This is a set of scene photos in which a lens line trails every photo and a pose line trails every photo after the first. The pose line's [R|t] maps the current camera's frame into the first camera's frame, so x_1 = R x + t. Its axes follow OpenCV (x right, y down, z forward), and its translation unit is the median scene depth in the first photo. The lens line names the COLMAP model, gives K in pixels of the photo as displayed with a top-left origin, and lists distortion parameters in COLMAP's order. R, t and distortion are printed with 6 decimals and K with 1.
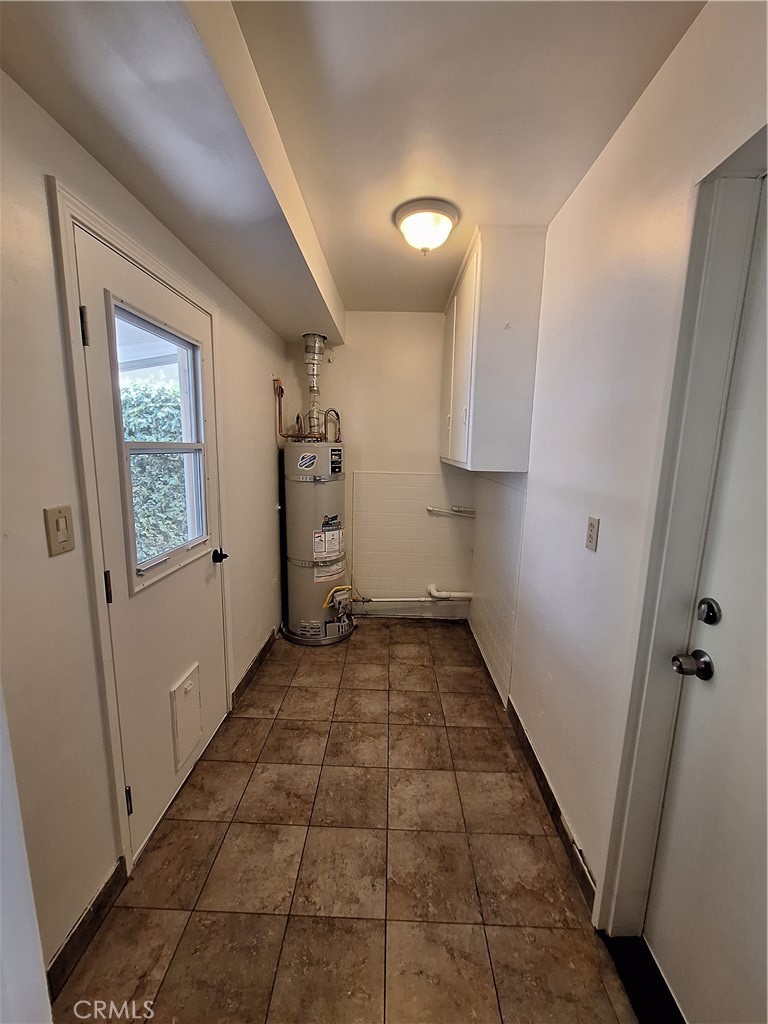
lens RADIAL K [[408.4, 0, 387.7], [0, 408.4, 514.5], [0, 0, 1]] dist [-0.005756, 0.002438]
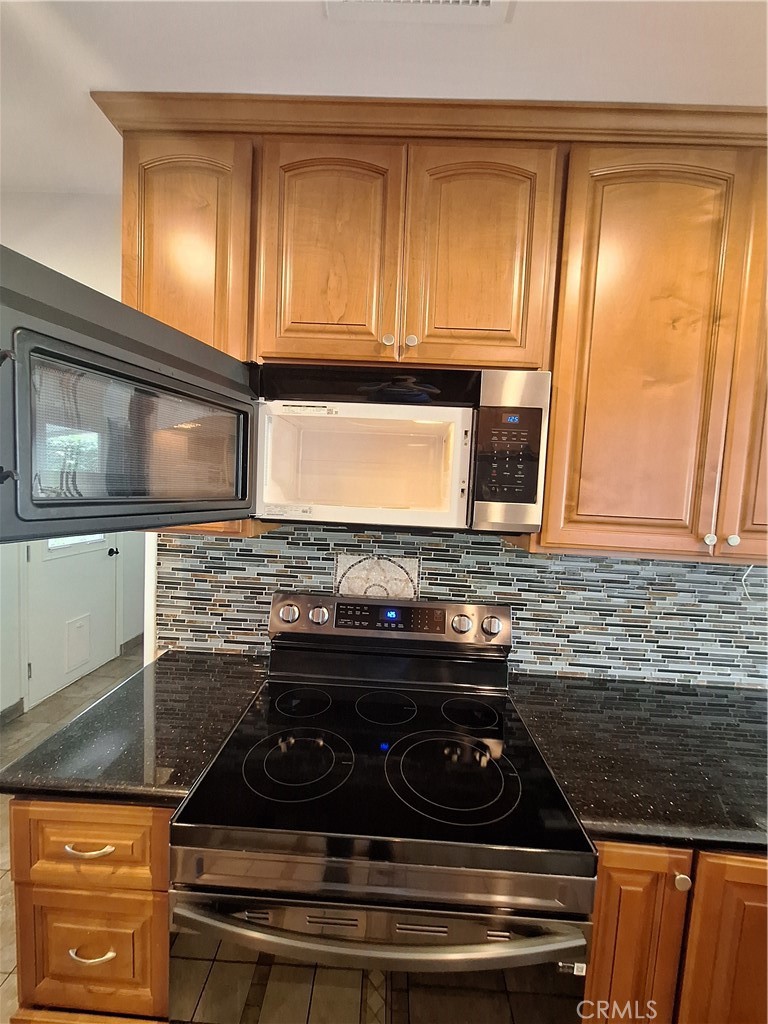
lens RADIAL K [[408.4, 0, 384.8], [0, 408.4, 514.5], [0, 0, 1]] dist [-0.005756, 0.002438]
pose [[0.999639, 0.024830, -0.010288, 0.356556], [-0.025754, 0.994408, -0.102417, 0.047074], [0.007688, 0.102645, 0.994688, -0.330849]]
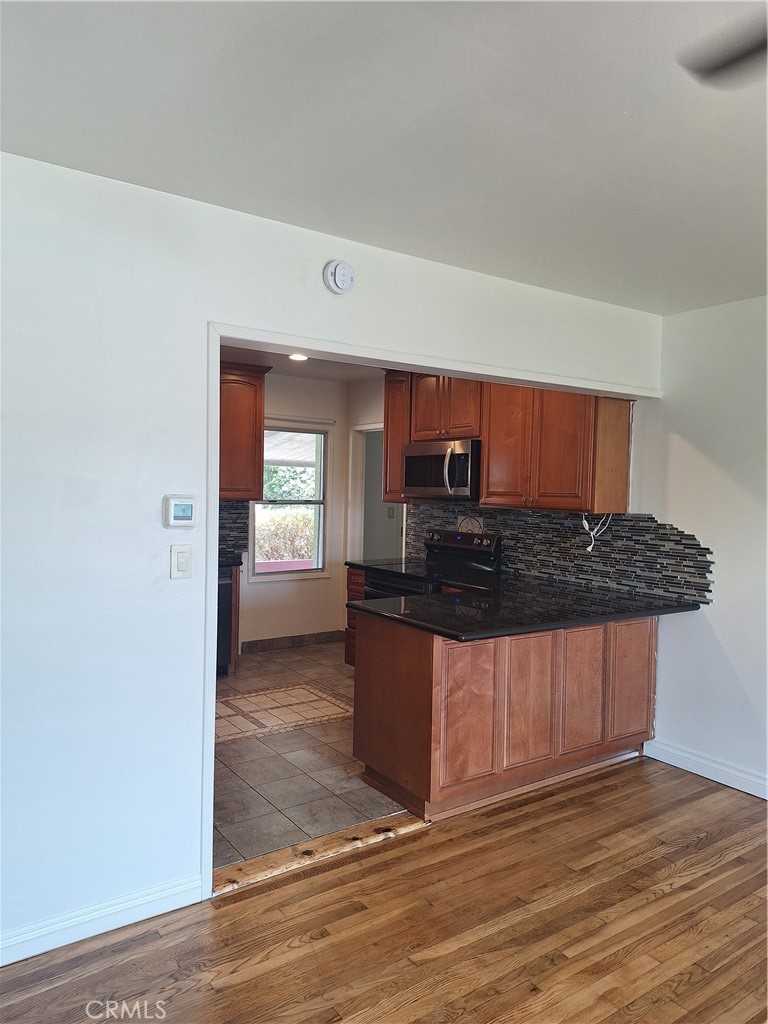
lens RADIAL K [[727.1, 0, 359.3], [0, 727.1, 497.2], [0, 0, 1]] dist [0.067496, -0.067203]
pose [[0.565861, -0.002851, -0.824496, 1.387255], [-0.140627, 0.985008, -0.099919, 0.181397], [0.812420, 0.172487, 0.556977, -0.928599]]
